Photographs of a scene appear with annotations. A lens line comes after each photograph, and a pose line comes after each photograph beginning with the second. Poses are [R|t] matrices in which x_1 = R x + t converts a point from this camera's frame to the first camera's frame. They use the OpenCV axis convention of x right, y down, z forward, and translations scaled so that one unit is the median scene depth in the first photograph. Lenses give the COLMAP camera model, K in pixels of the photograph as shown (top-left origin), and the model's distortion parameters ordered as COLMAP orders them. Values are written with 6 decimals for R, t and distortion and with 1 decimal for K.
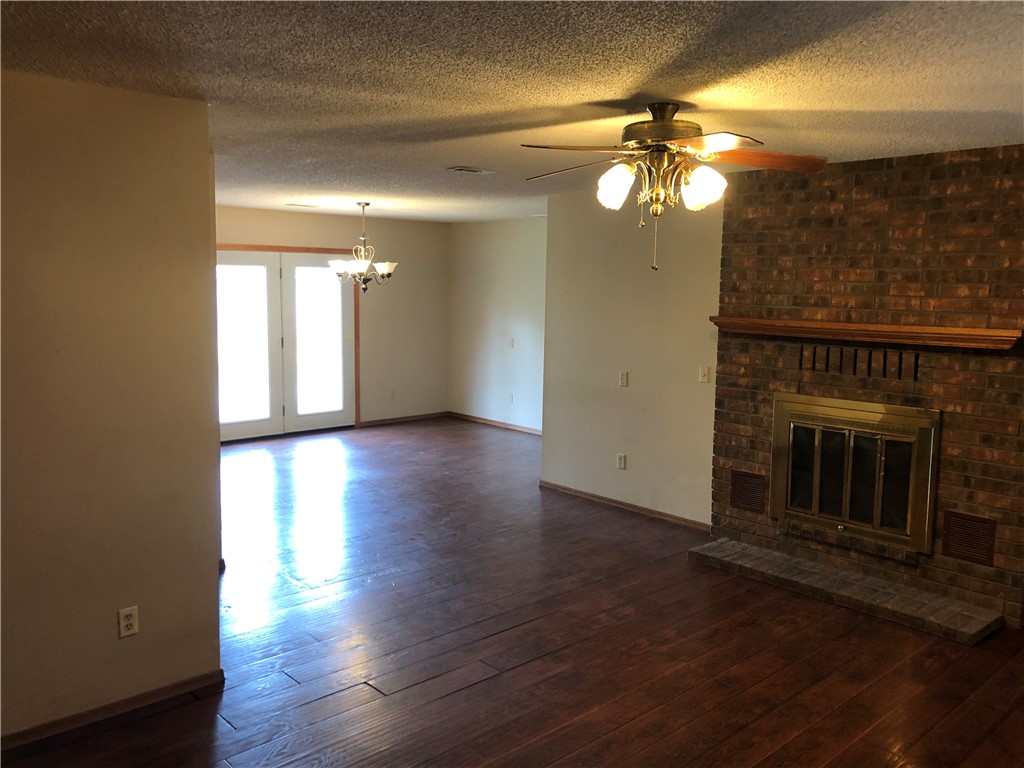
lens RADIAL K [[835.7, 0, 501.4], [0, 835.7, 371.8], [0, 0, 1]] dist [0.014921, -0.004089]
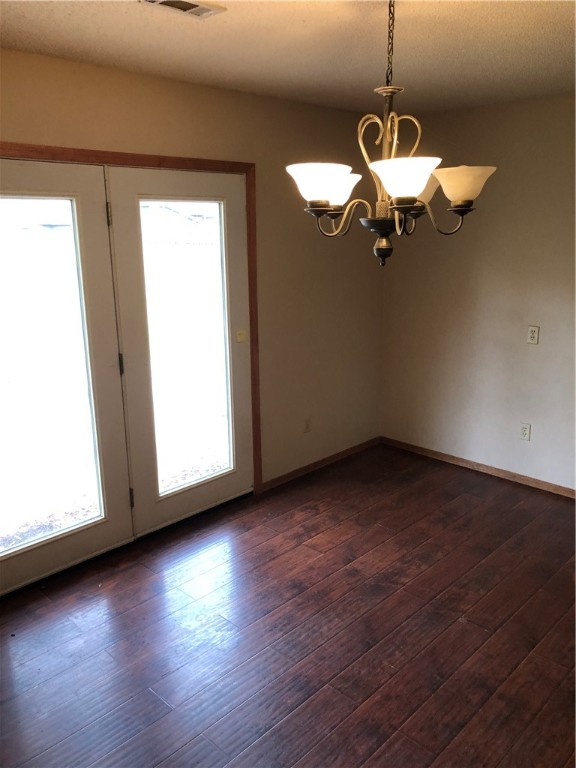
lens RADIAL K [[637.5, 0, 288.0], [0, 637.5, 384.0], [0, 0, 1]] dist [0.069529, -0.048816]
pose [[0.997352, -0.041086, 0.060011, -0.187987], [0.032586, 0.990129, 0.136320, -0.070439], [-0.065019, -0.134003, 0.988846, 0.626954]]
